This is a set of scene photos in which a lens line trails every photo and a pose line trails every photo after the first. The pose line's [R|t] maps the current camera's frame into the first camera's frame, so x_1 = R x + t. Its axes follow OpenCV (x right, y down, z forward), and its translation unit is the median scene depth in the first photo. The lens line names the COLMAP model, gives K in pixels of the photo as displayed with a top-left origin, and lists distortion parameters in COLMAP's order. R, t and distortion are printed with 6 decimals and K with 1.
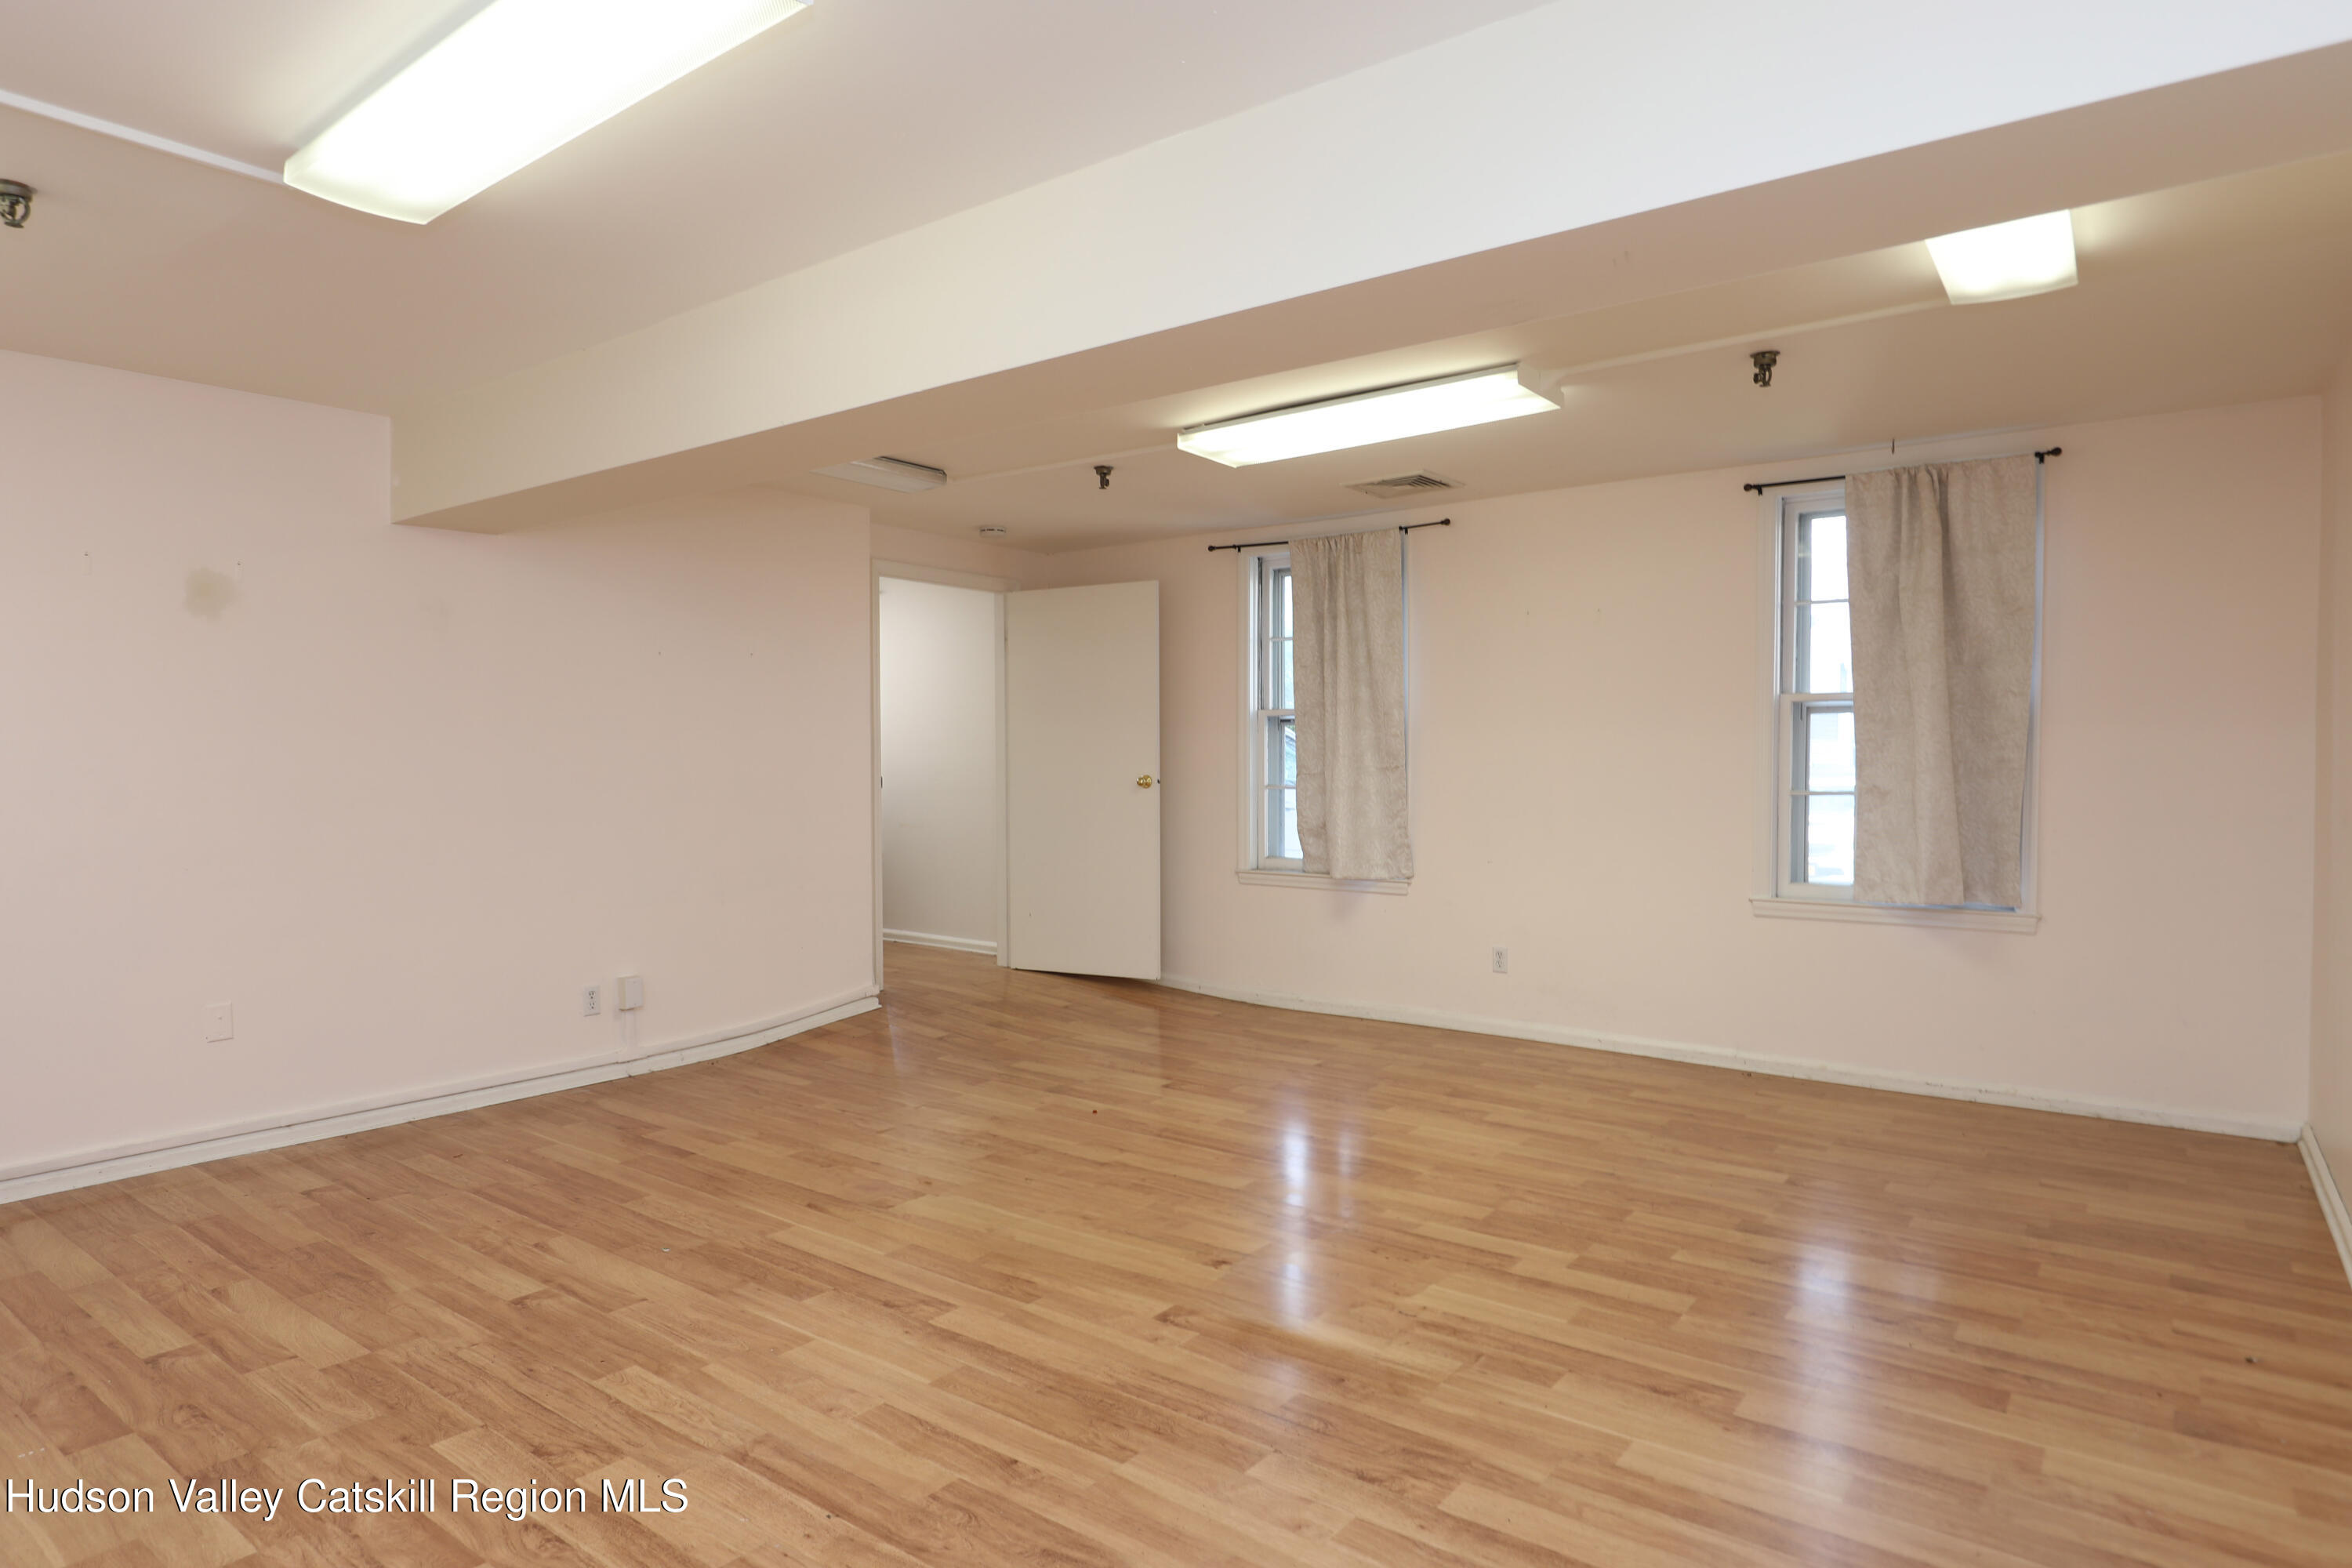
lens RADIAL K [[1338.7, 0, 1159.1], [0, 1338.7, 791.3], [0, 0, 1]] dist [-0.014228, 0.002538]
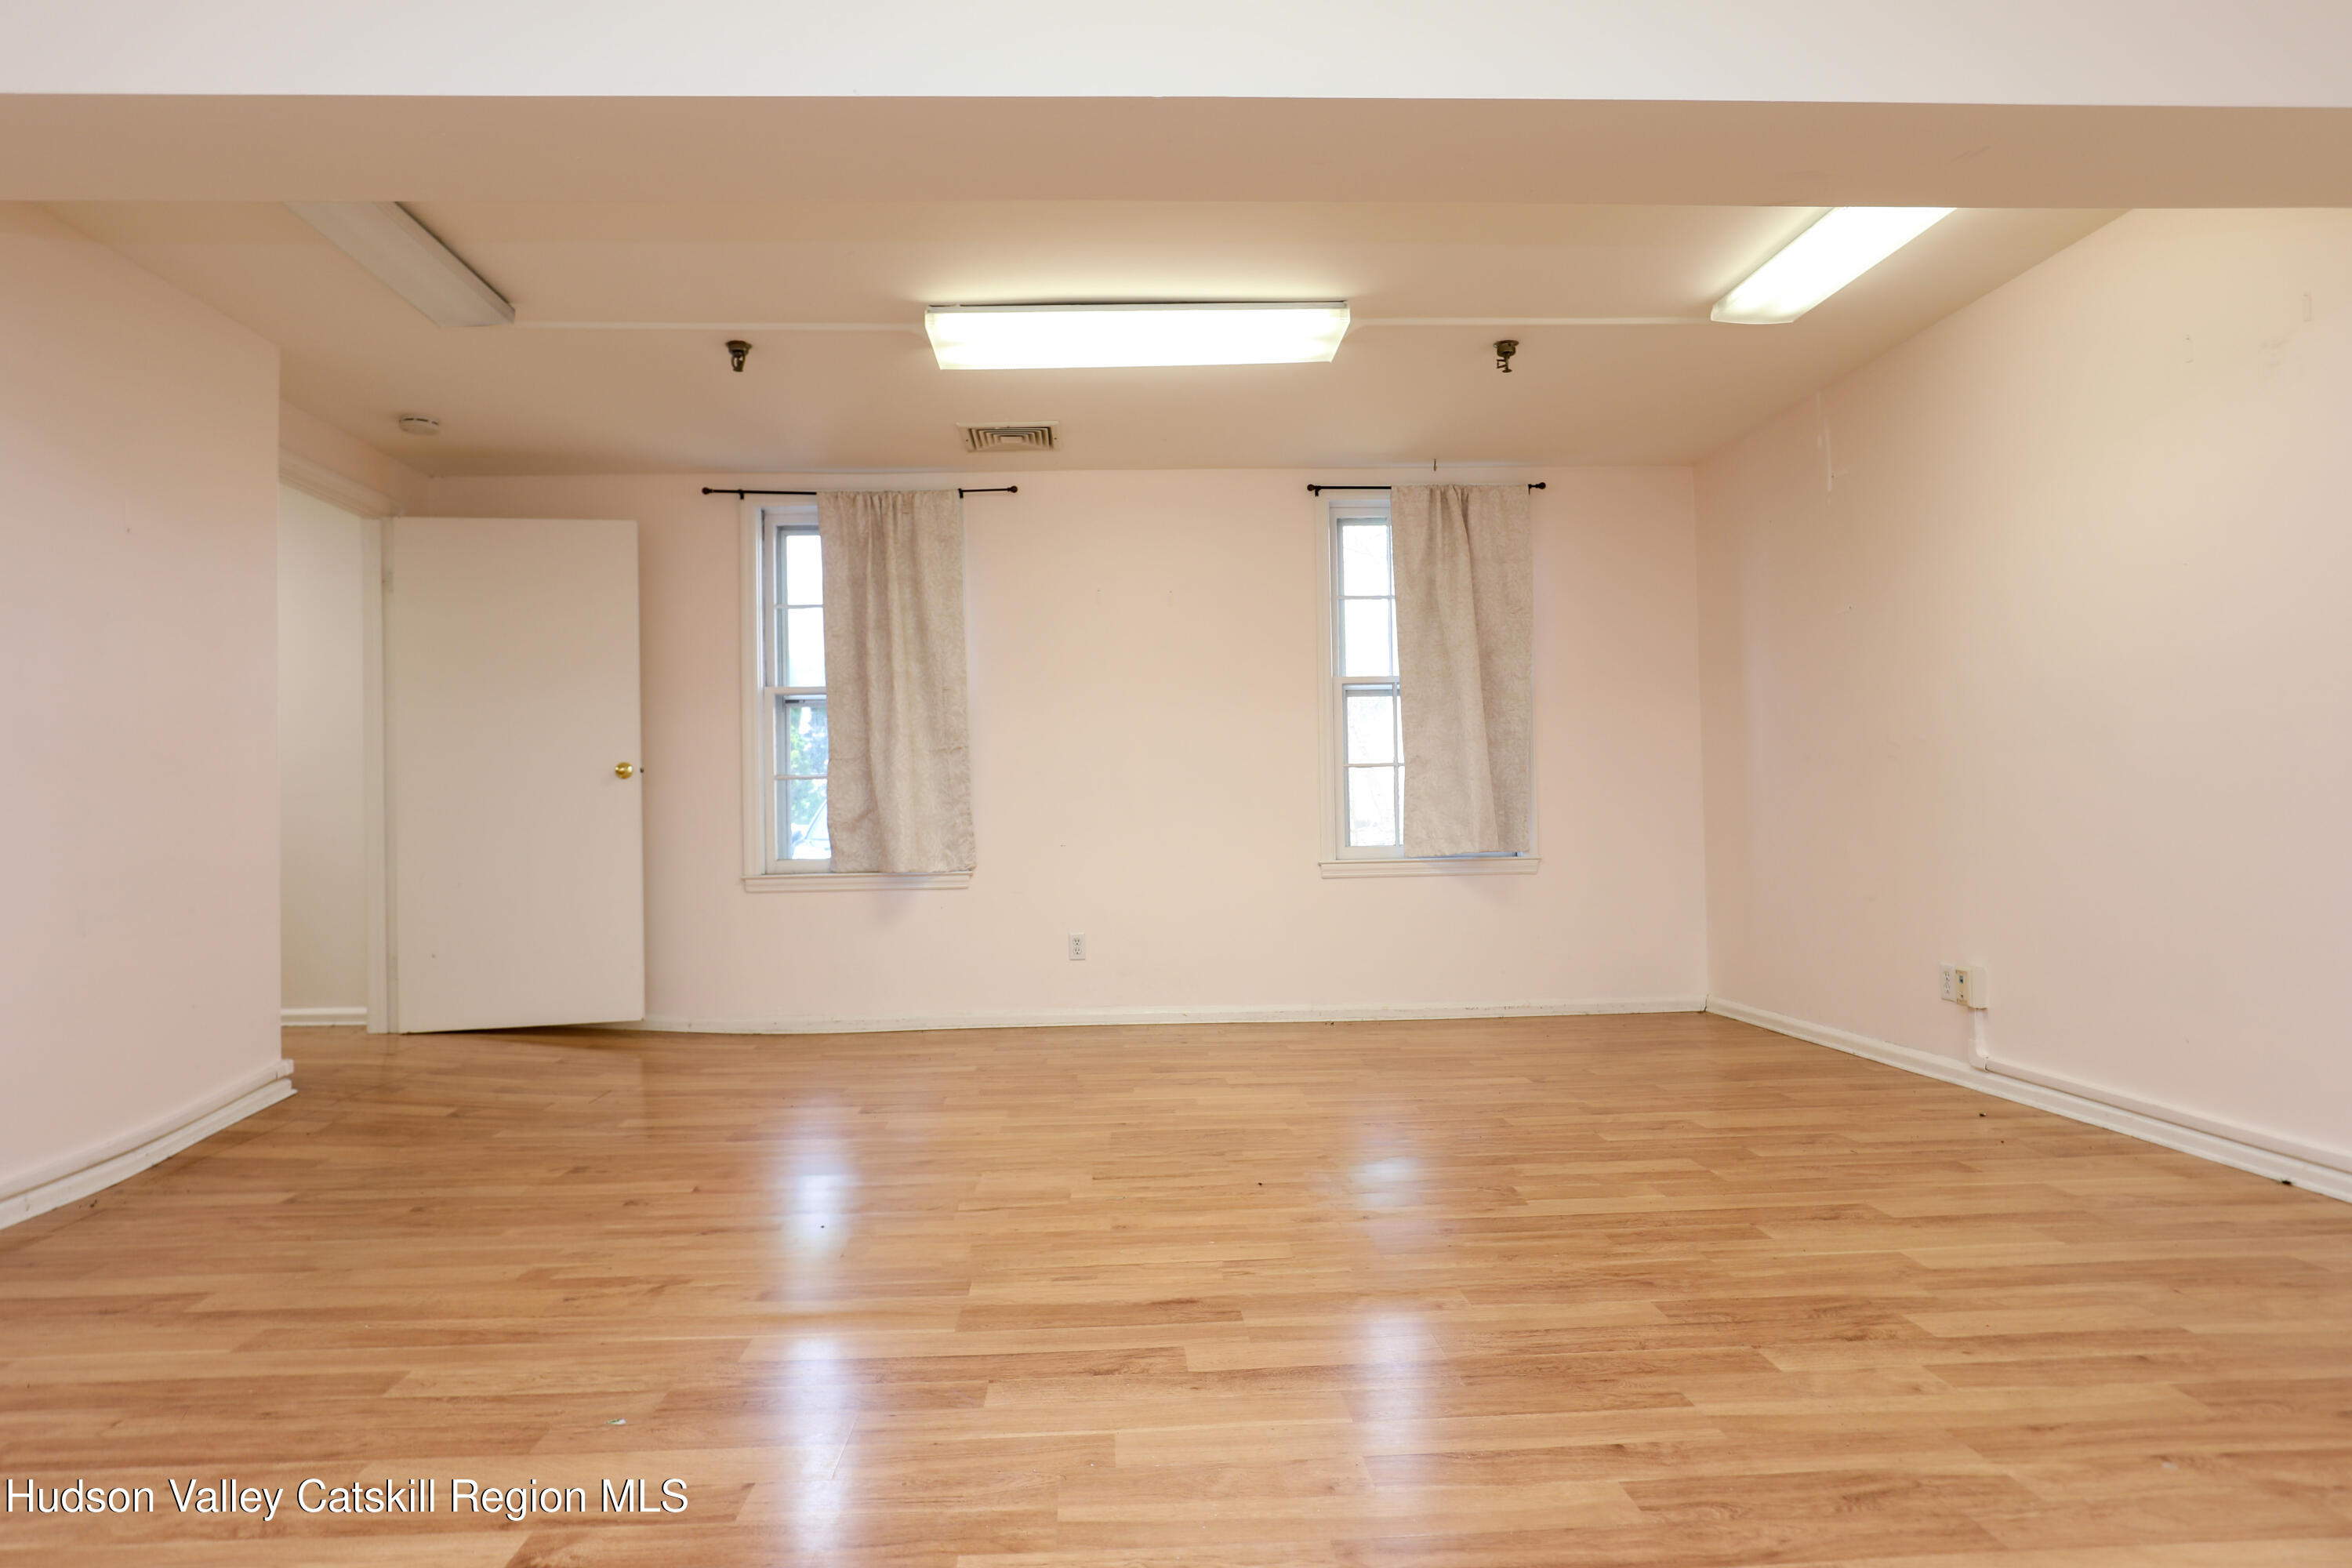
lens RADIAL K [[1338.7, 0, 1159.1], [0, 1338.7, 791.3], [0, 0, 1]] dist [-0.014228, 0.002538]
pose [[0.763929, 0.001419, 0.645299, -0.380830], [0.034651, 0.998465, -0.043216, 0.068613], [-0.644369, 0.055374, 0.762707, 0.262313]]
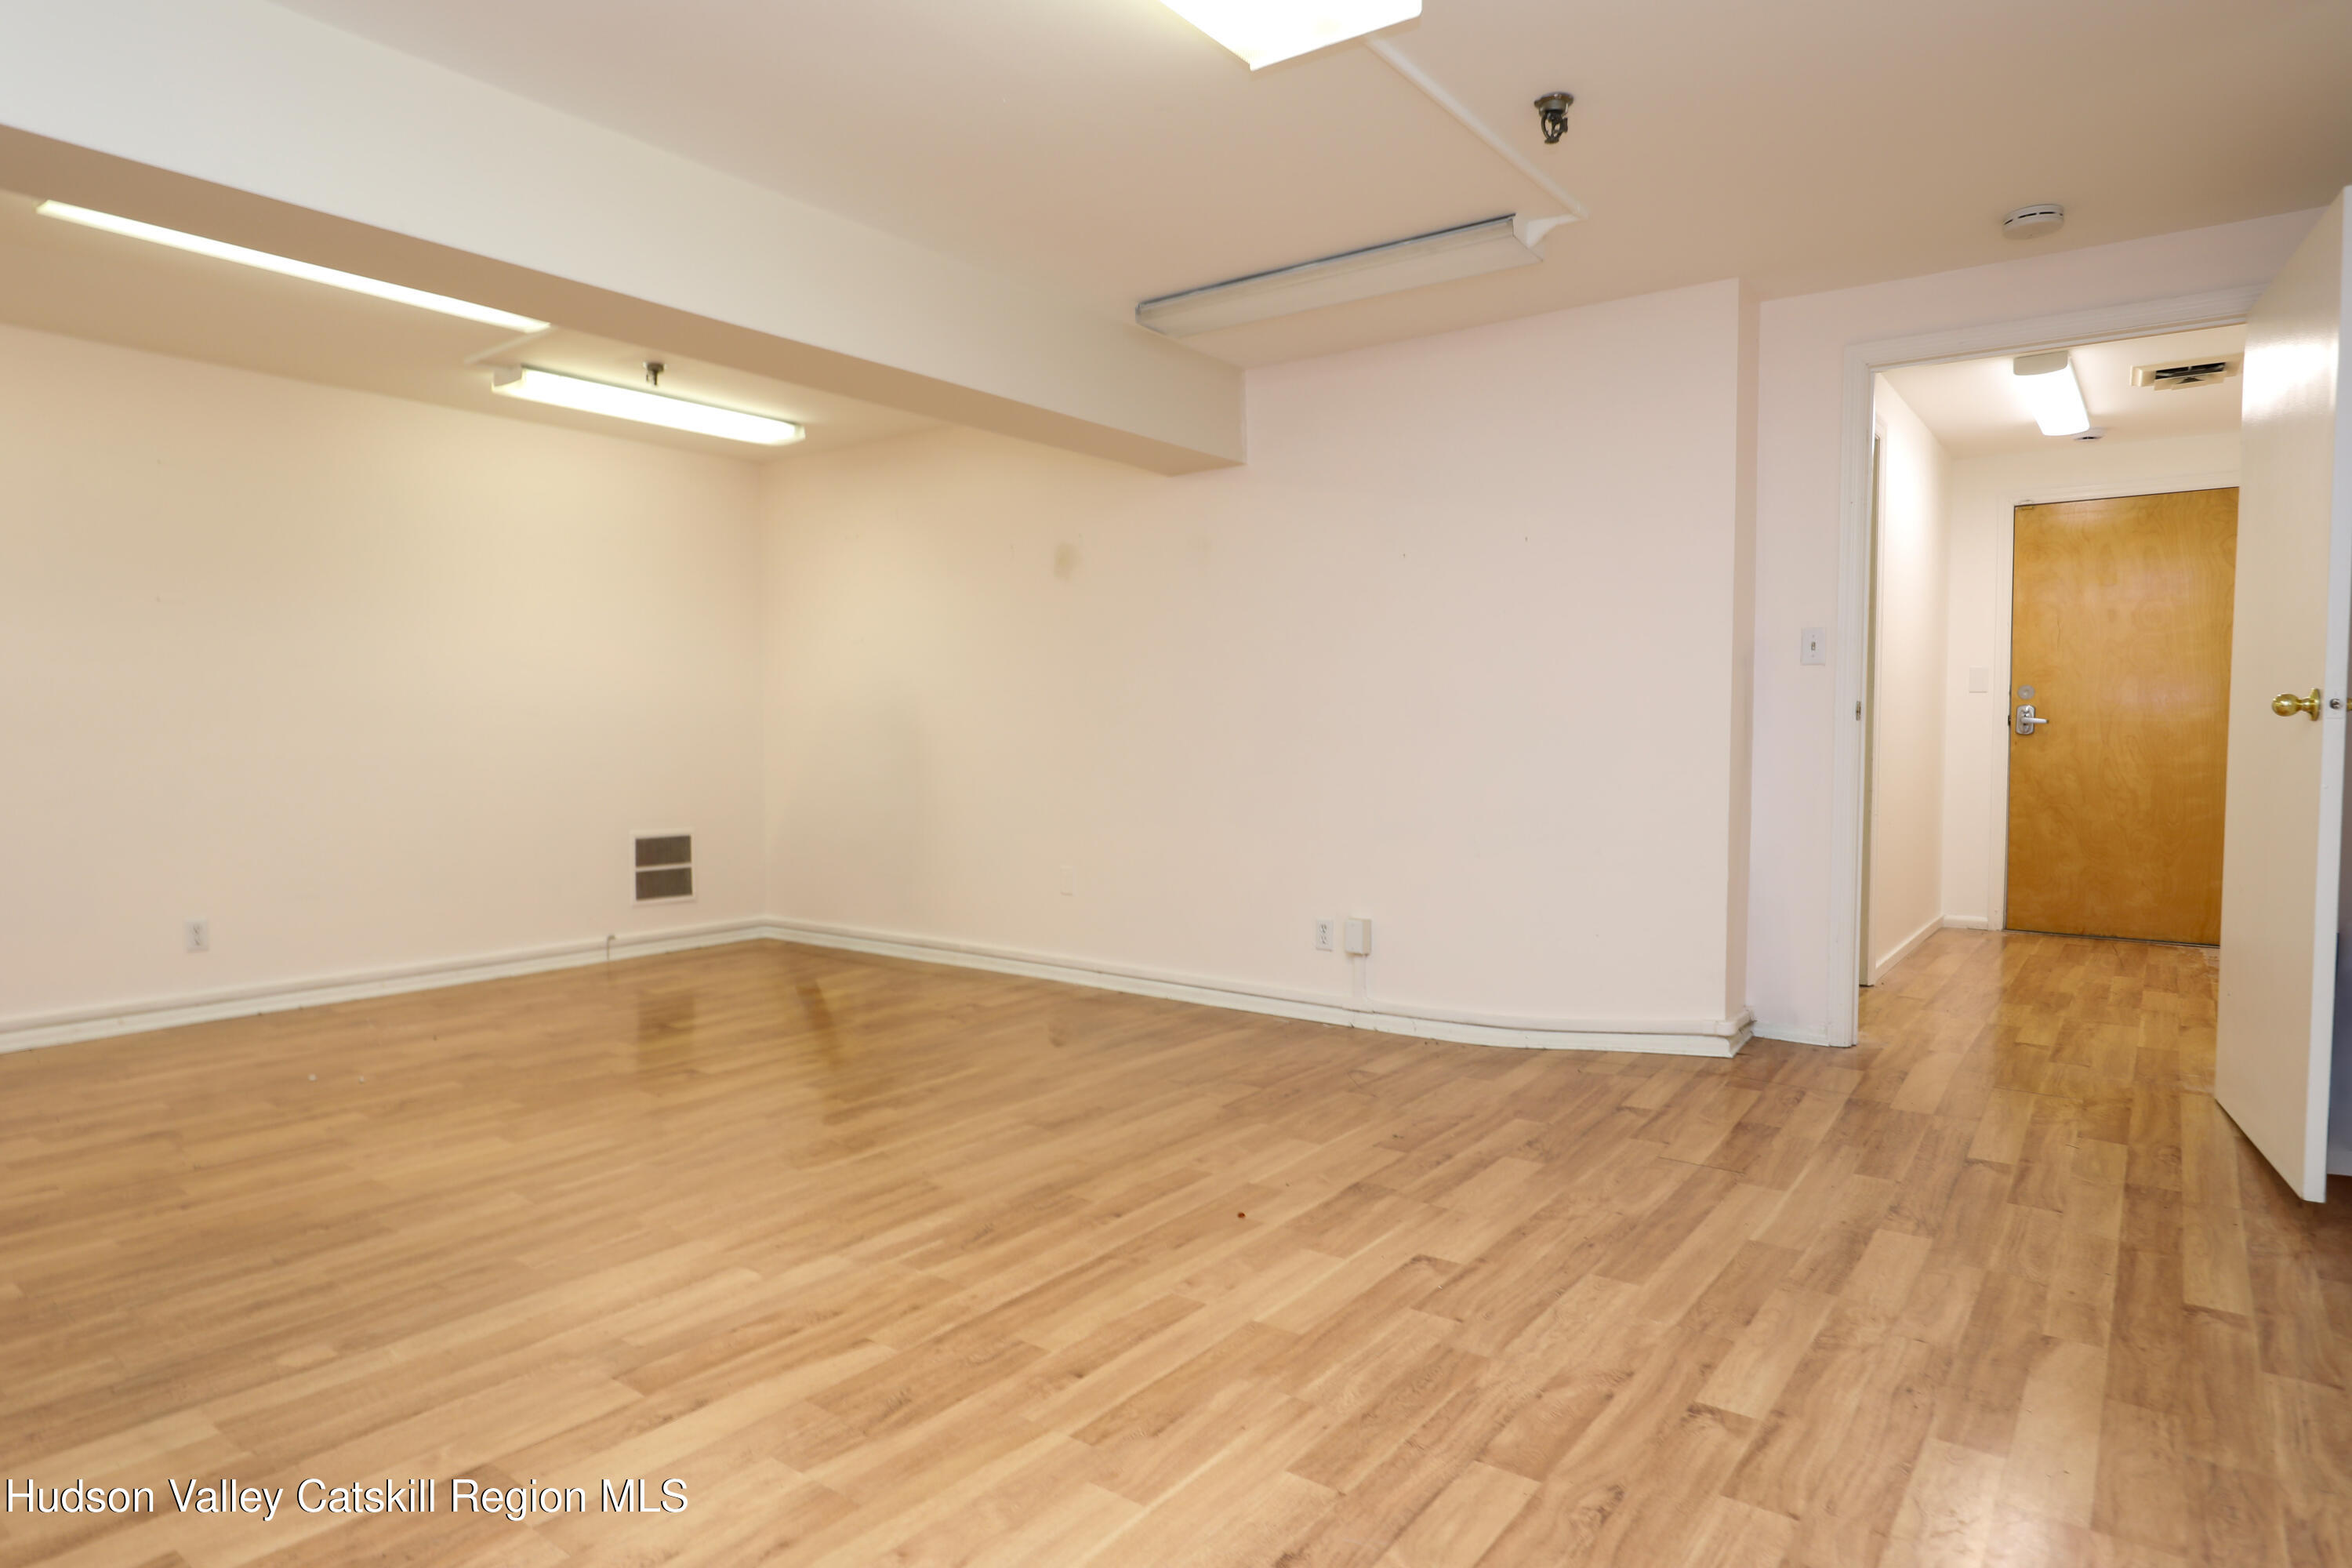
lens RADIAL K [[1338.7, 0, 1159.1], [0, 1338.7, 791.3], [0, 0, 1]] dist [-0.014228, 0.002538]
pose [[0.004231, 0.050207, -0.998730, 0.528955], [-0.025581, 0.998417, 0.050083, 0.010545], [0.999664, 0.025336, 0.005509, 0.890903]]
